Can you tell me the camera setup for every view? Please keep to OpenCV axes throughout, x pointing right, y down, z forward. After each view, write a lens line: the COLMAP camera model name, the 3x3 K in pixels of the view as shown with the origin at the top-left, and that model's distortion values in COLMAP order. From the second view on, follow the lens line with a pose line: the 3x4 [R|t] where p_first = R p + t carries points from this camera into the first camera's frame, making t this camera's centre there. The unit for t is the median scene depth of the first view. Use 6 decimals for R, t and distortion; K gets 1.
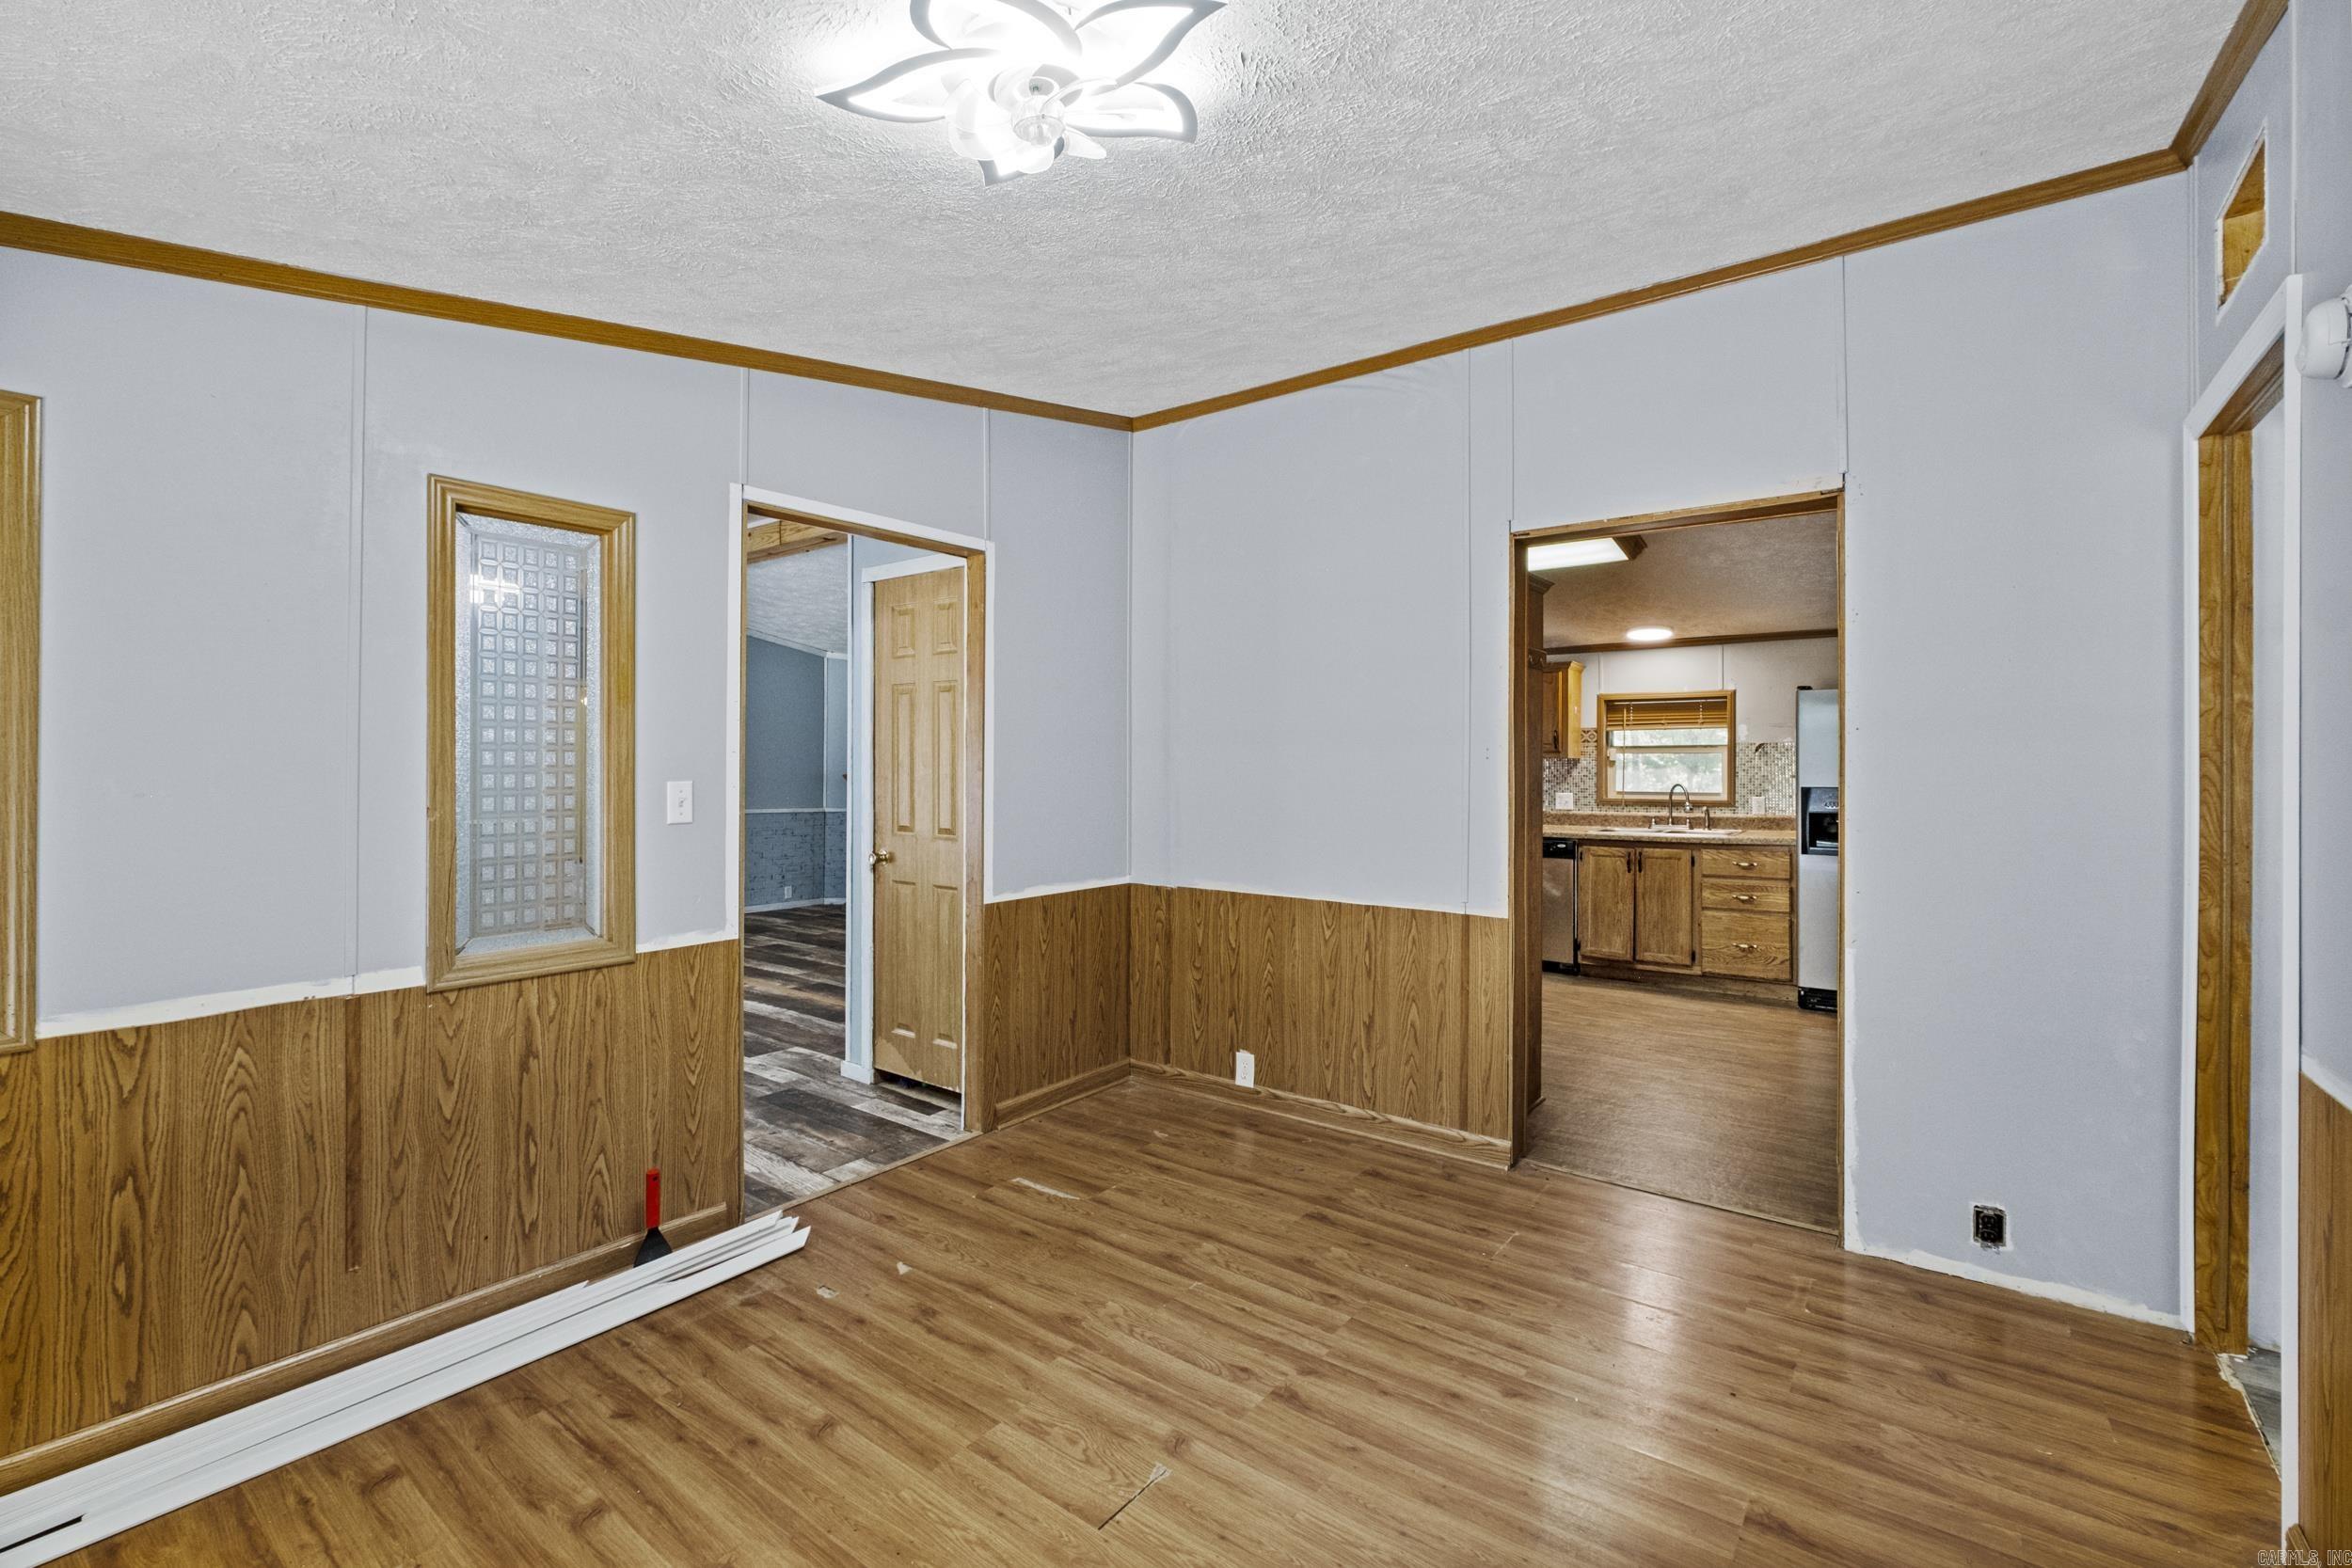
lens RADIAL K [[1017.0, 0, 1144.4], [0, 1017.0, 765.9], [0, 0, 1]] dist [-0.010240, 0.000660]
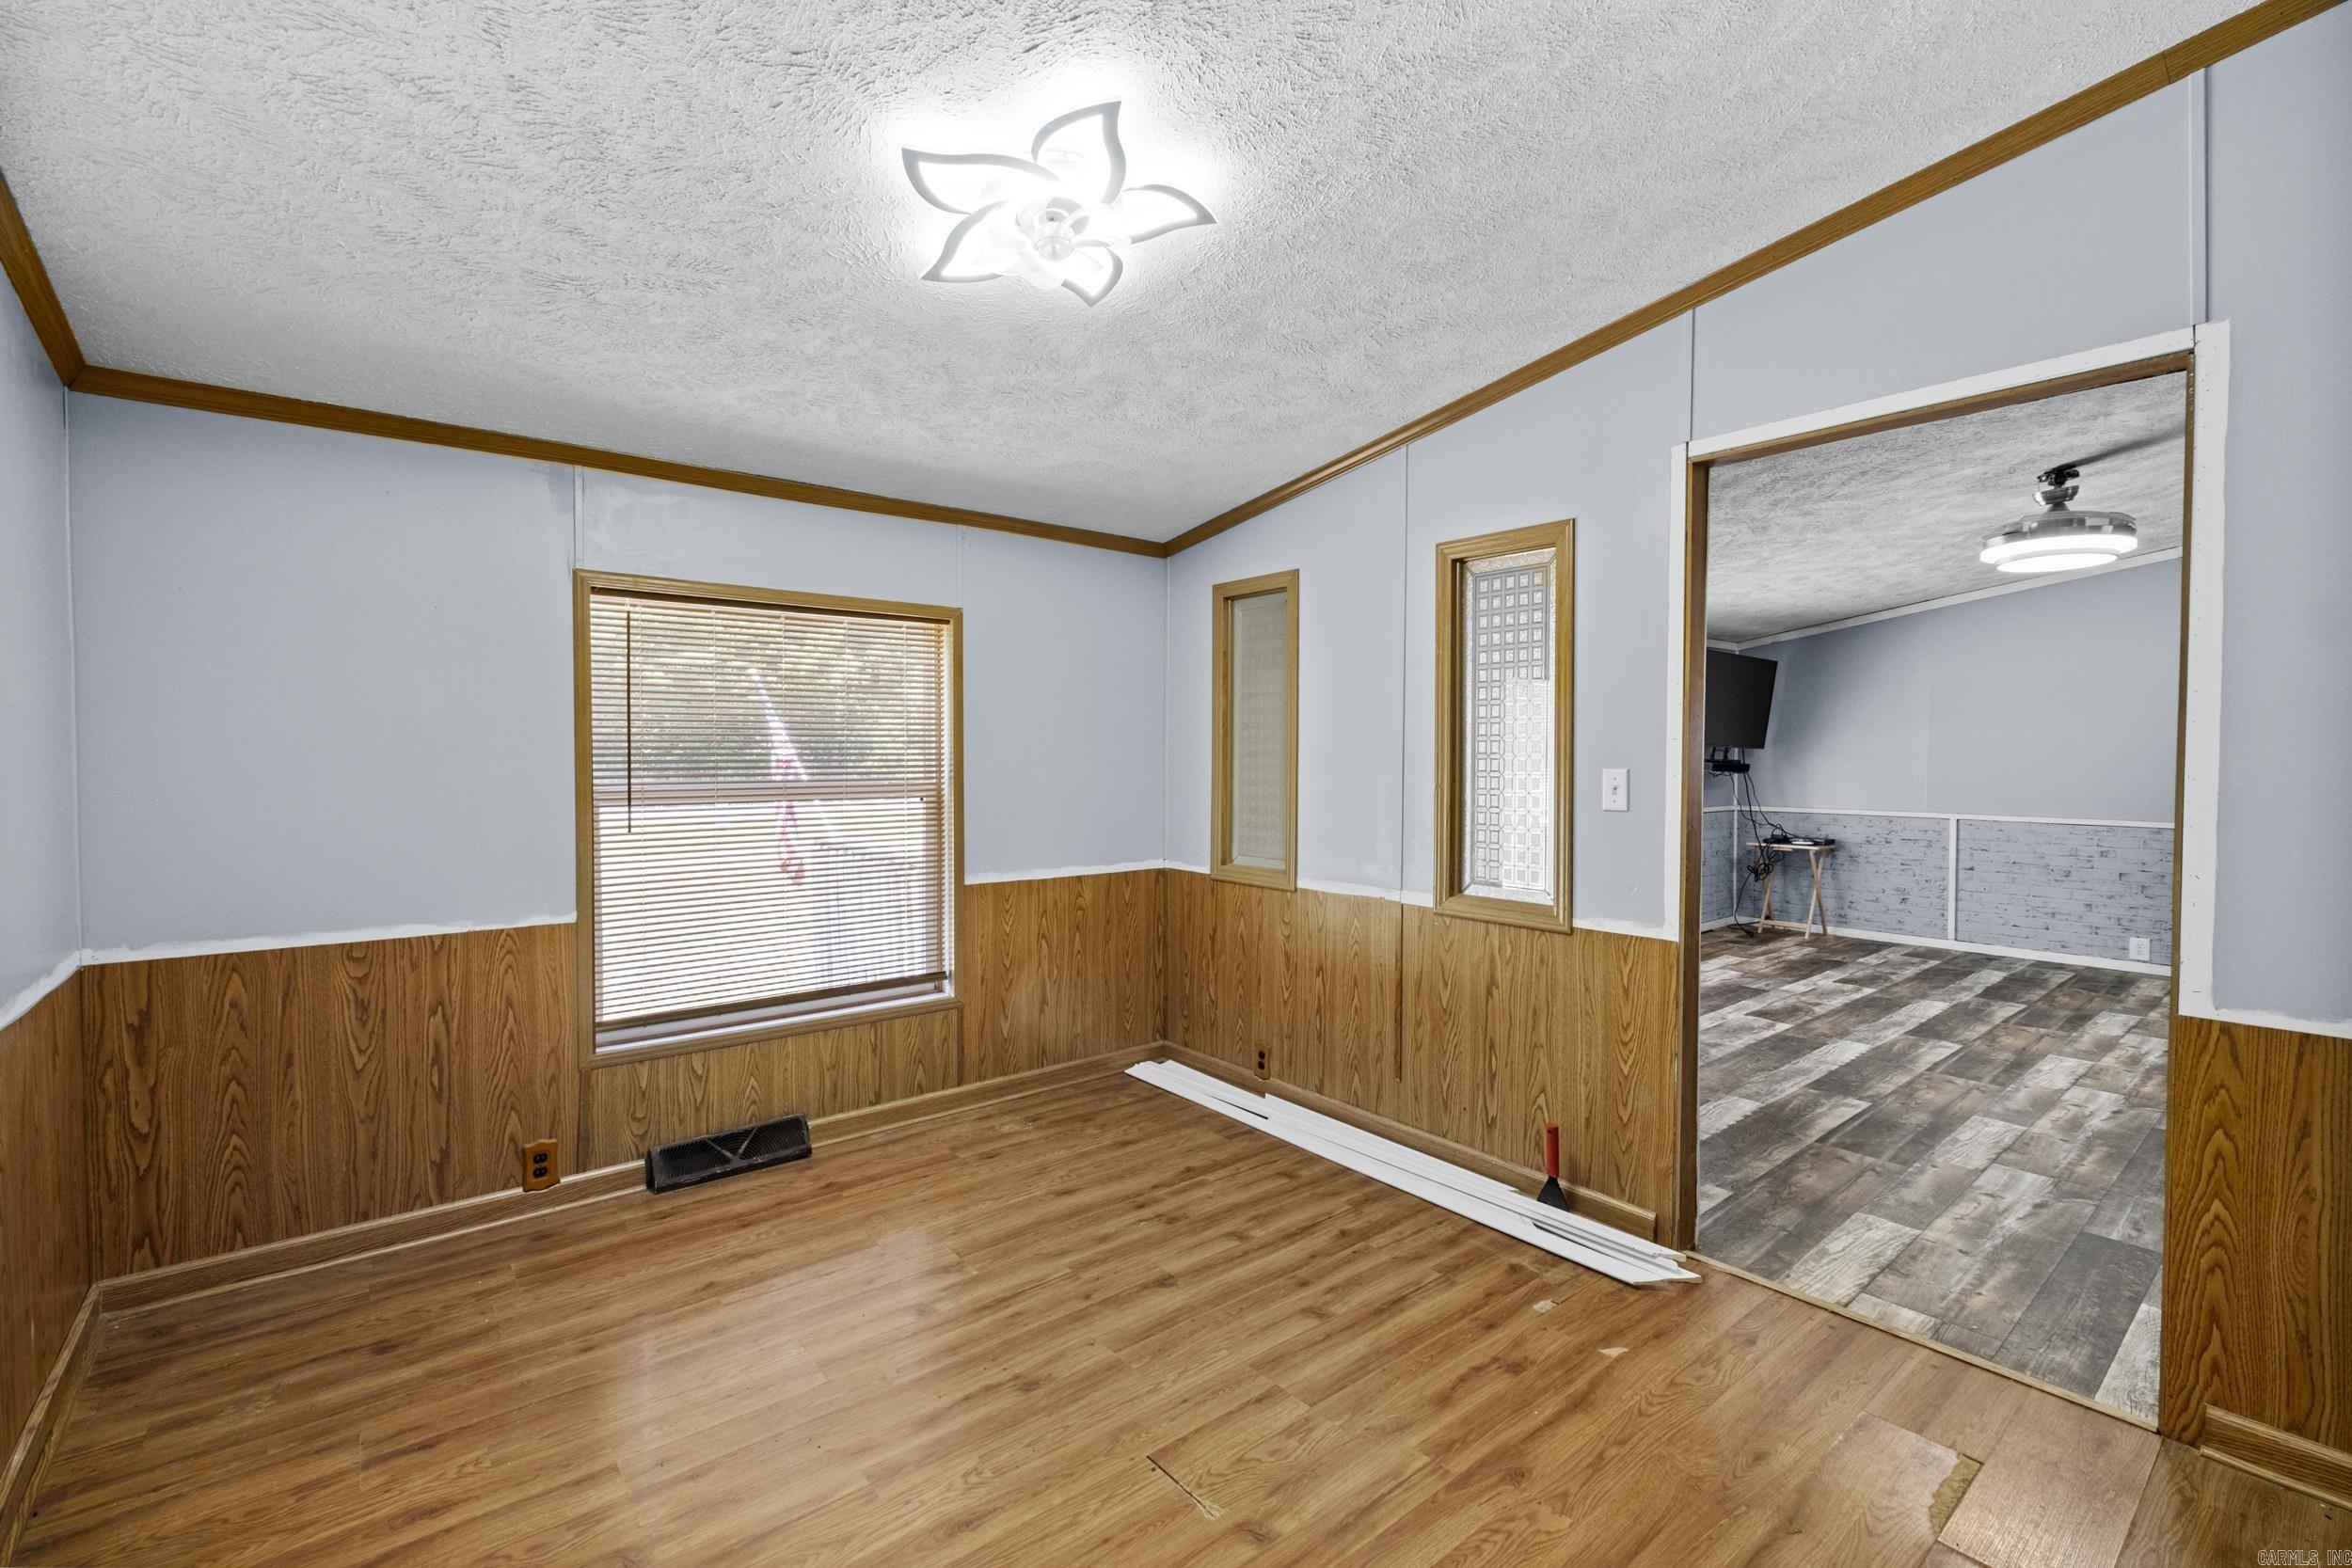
lens RADIAL K [[1017.0, 0, 1174.8], [0, 1017.0, 778.4], [0, 0, 1]] dist [-0.010240, 0.000660]
pose [[-0.223419, 0.023511, -0.974439, 0.700120], [-0.002163, 0.999695, 0.024616, 0.000837], [0.974720, 0.007608, -0.223300, 0.894544]]
